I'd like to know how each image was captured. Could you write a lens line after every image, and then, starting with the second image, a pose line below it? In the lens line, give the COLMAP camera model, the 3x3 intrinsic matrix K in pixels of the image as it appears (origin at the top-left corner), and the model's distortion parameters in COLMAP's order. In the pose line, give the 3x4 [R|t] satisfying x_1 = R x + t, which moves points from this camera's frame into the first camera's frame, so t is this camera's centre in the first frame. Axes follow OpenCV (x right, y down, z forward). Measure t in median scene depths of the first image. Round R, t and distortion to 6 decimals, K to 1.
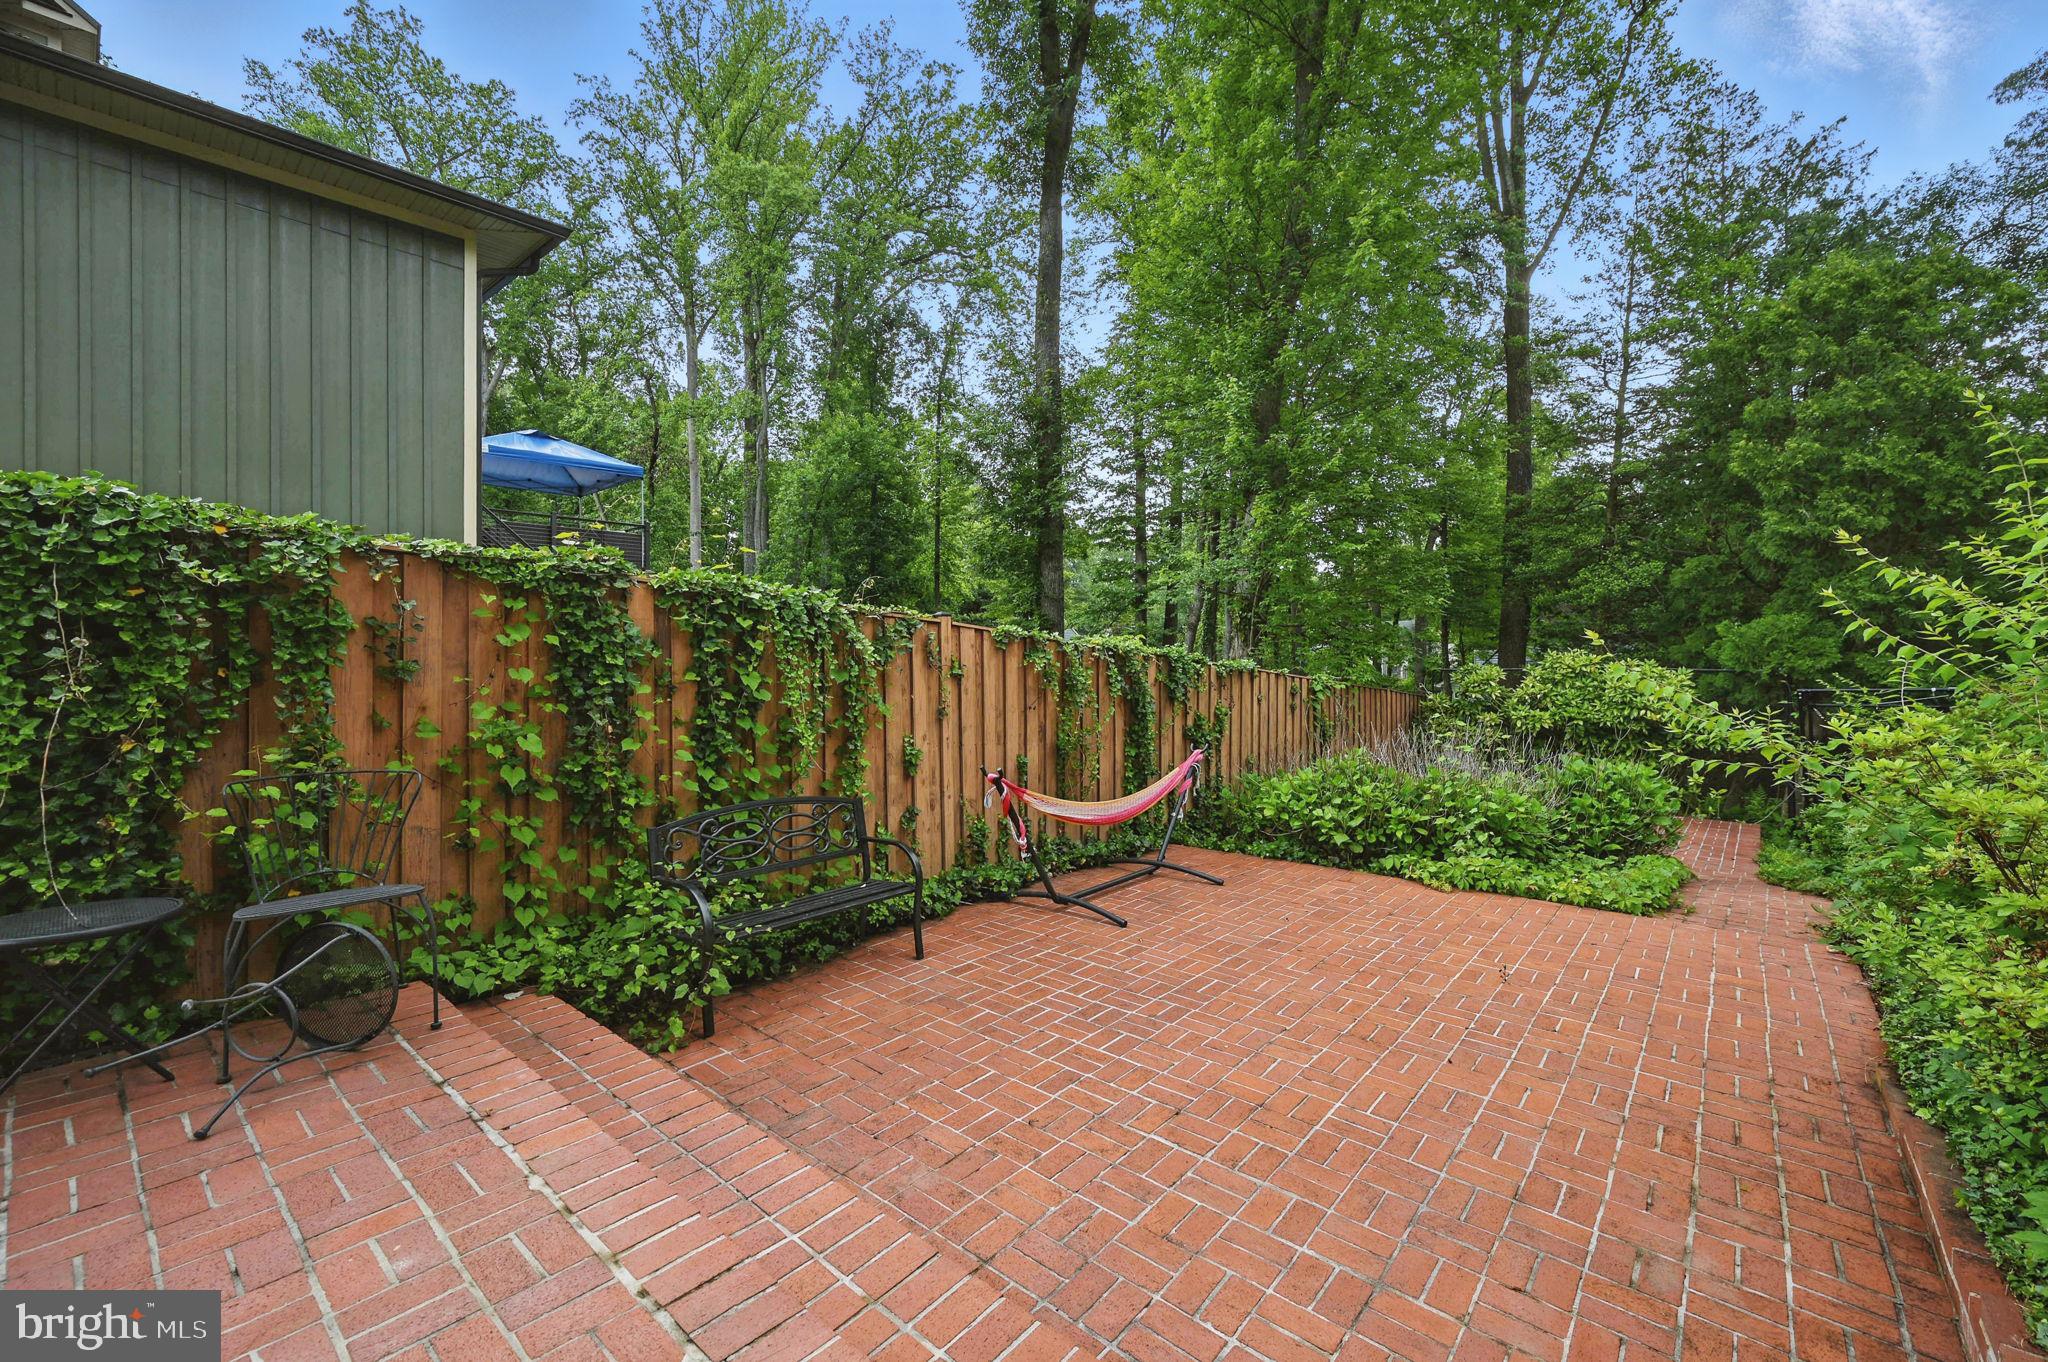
lens RADIAL K [[868.5, 0, 1042.3], [0, 868.5, 633.4], [0, 0, 1]] dist [-0.004684, -0.000312]
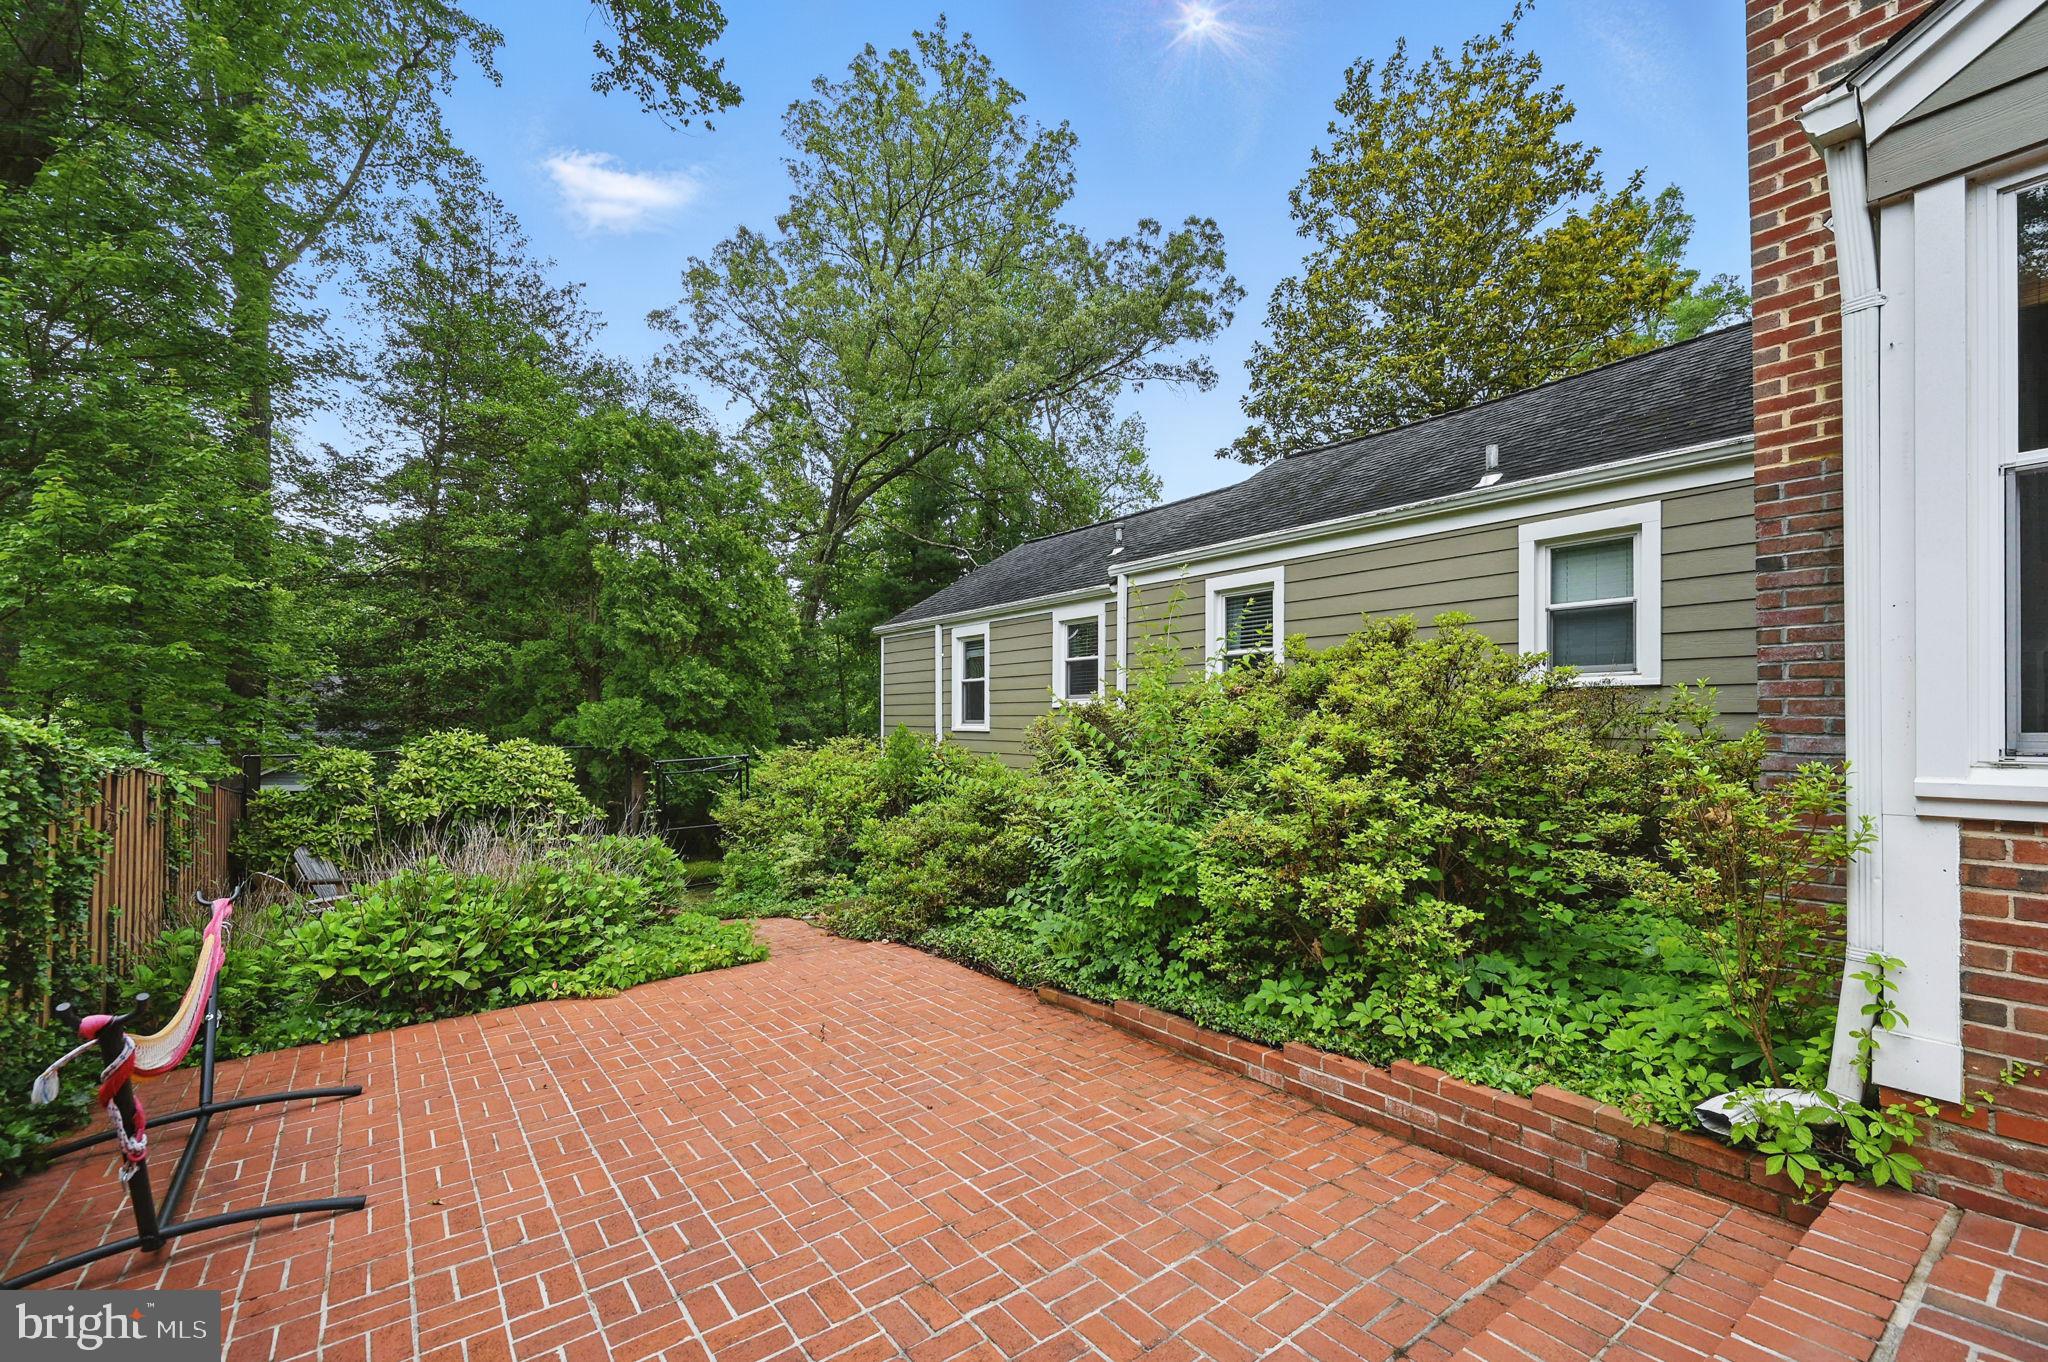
lens RADIAL K [[868.5, 0, 1034.6], [0, 868.5, 721.9], [0, 0, 1]] dist [-0.004684, -0.000312]
pose [[0.206495, 0.000728, 0.978447, -0.303441], [-0.012339, 0.999922, 0.001860, 0.002310], [-0.978370, -0.012457, 0.206487, 0.345872]]
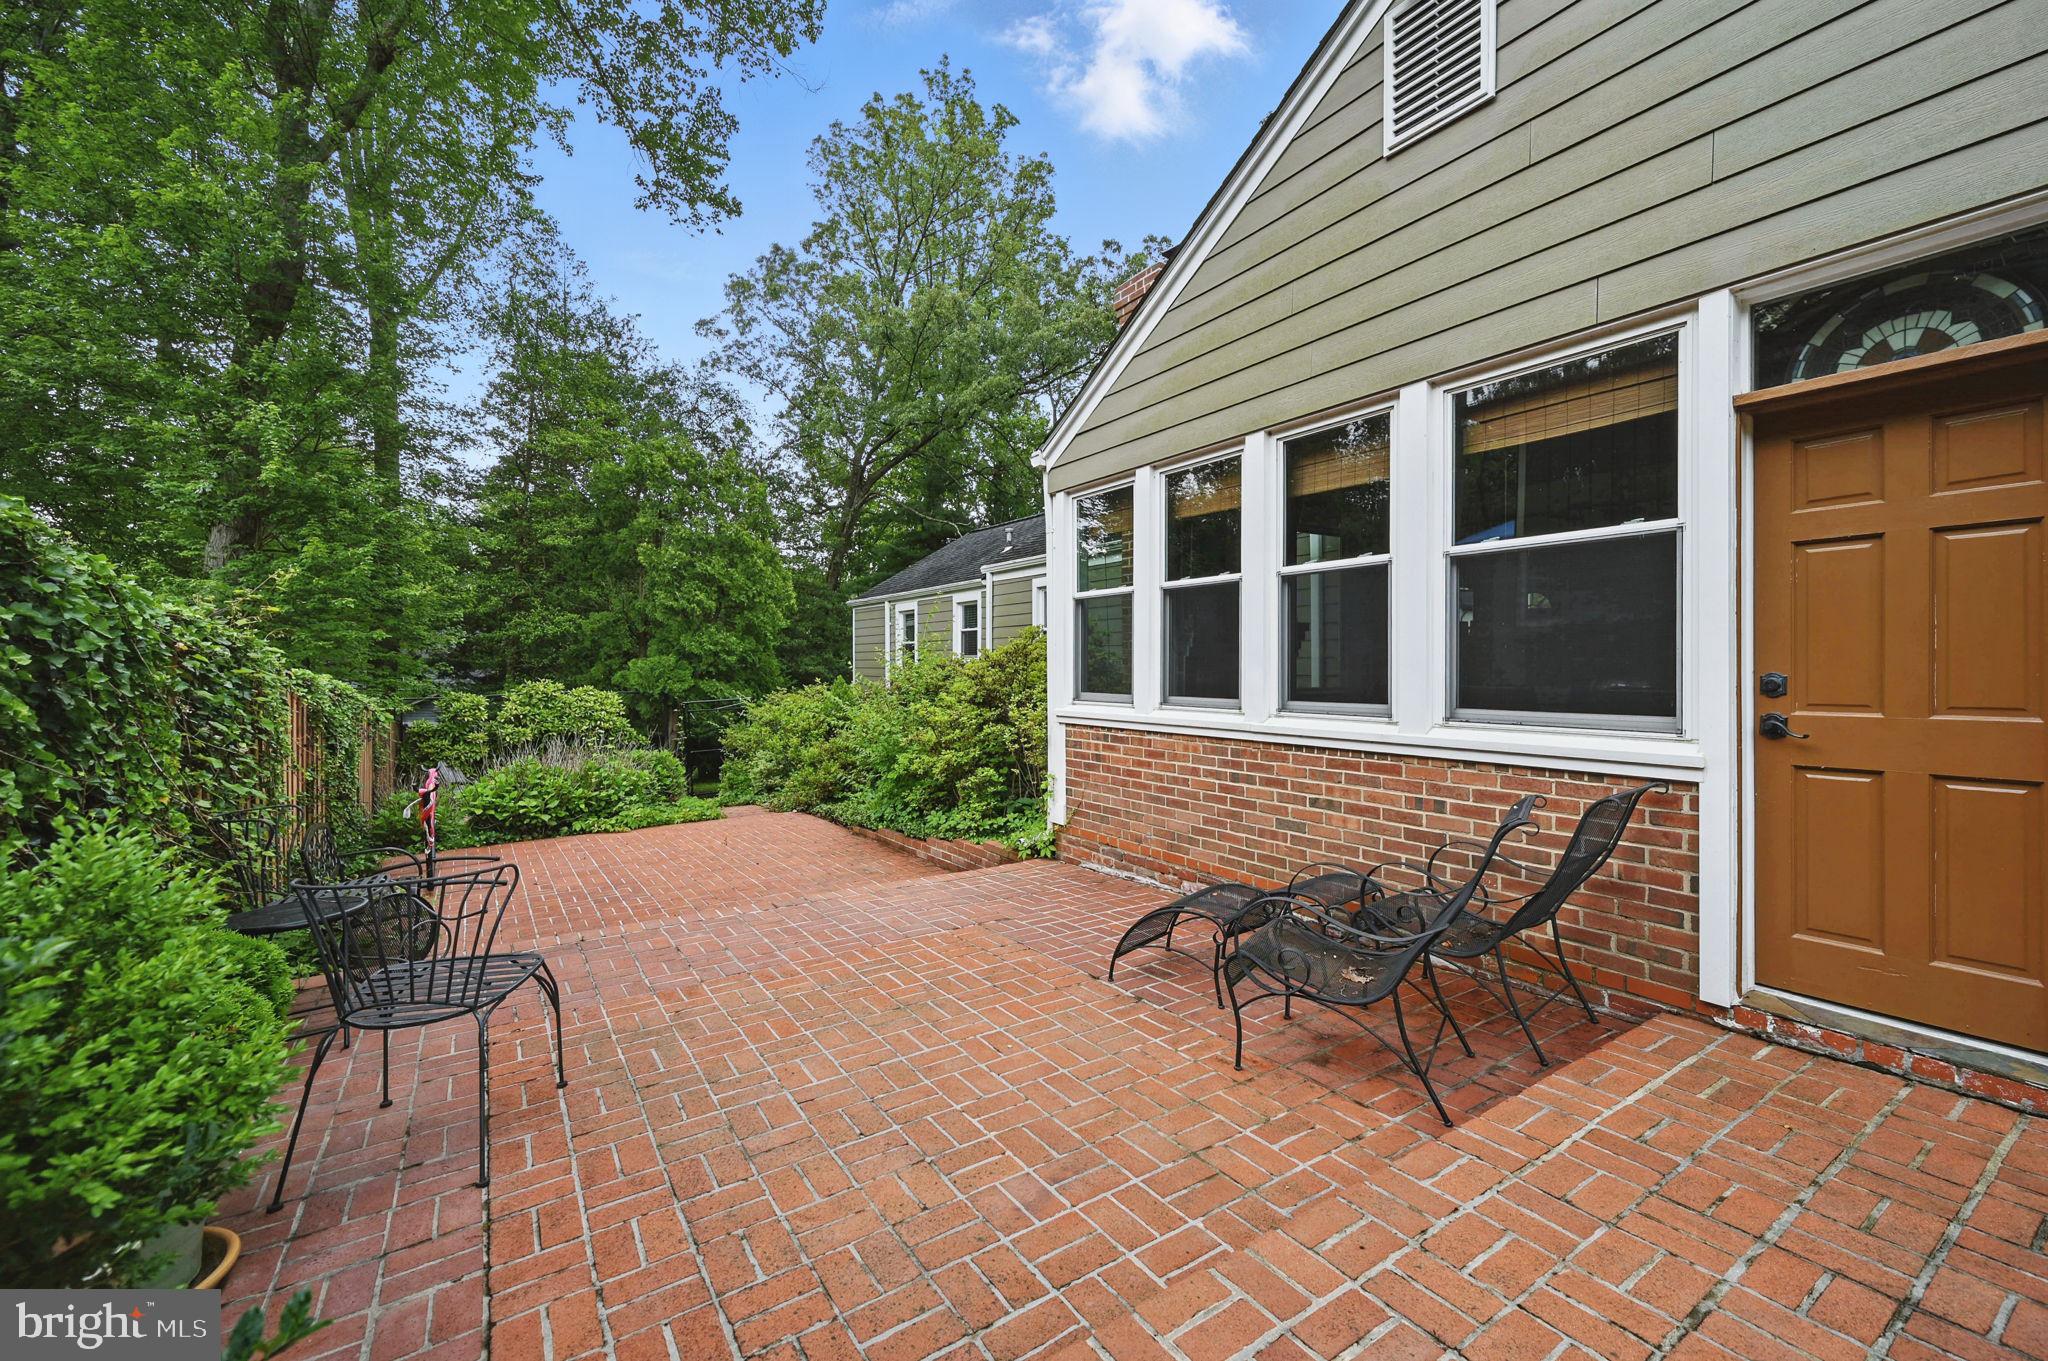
lens RADIAL K [[868.5, 0, 1057.5], [0, 868.5, 675.1], [0, 0, 1]] dist [-0.004684, -0.000312]
pose [[0.257630, -0.012947, 0.966157, -0.827115], [-0.010442, 0.999815, 0.016183, -0.032024], [-0.966187, -0.014257, 0.257447, -0.189995]]
